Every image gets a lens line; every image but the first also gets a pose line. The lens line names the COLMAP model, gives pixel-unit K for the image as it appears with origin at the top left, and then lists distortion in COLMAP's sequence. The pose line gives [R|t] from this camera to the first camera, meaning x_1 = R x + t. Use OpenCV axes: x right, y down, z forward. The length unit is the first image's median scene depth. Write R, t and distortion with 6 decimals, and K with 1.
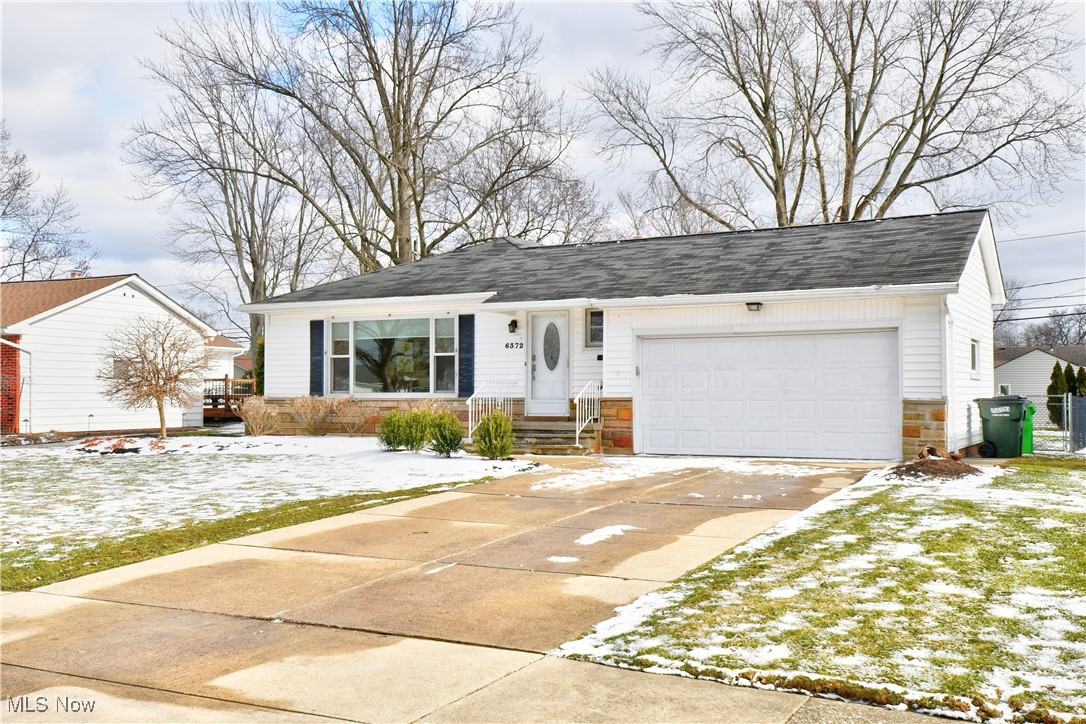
lens RADIAL K [[1066.4, 0, 543.0], [0, 1066.4, 362.0], [0, 0, 1]] dist [0.121298, 0.007981]
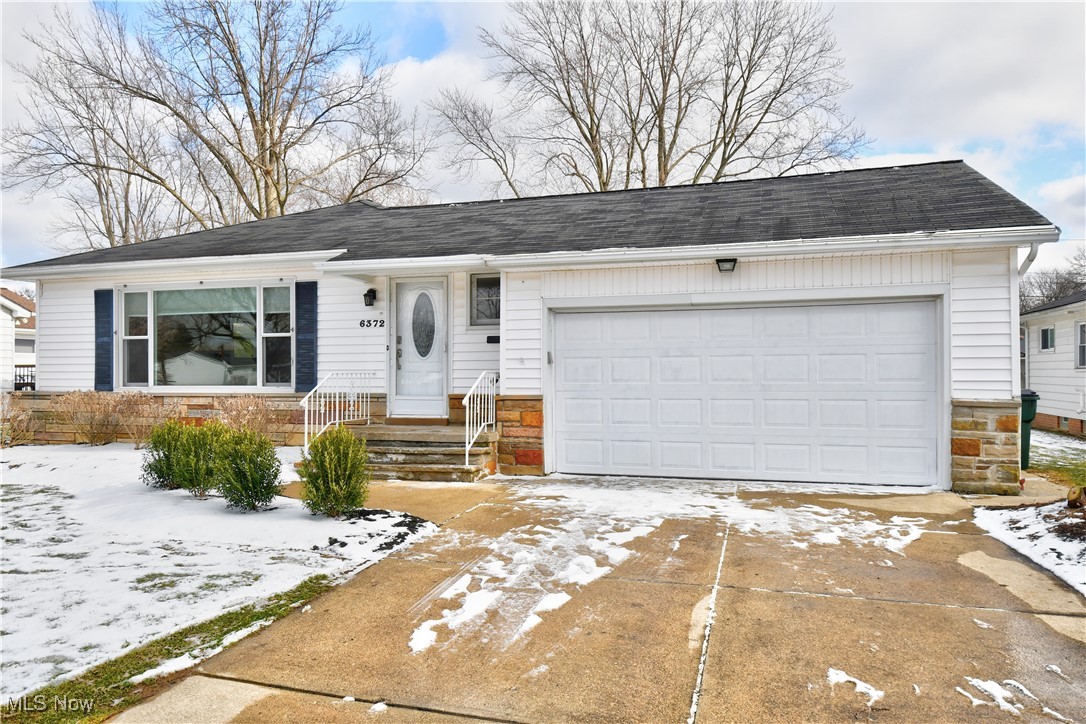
lens RADIAL K [[742.8, 0, 543.0], [0, 742.8, 362.0], [0, 0, 1]] dist [0.039113, -0.004624]
pose [[0.980514, -0.000324, 0.196451, -0.011978], [-0.003044, 0.999853, 0.016844, 0.002554], [-0.196428, -0.017114, 0.980369, 0.462963]]
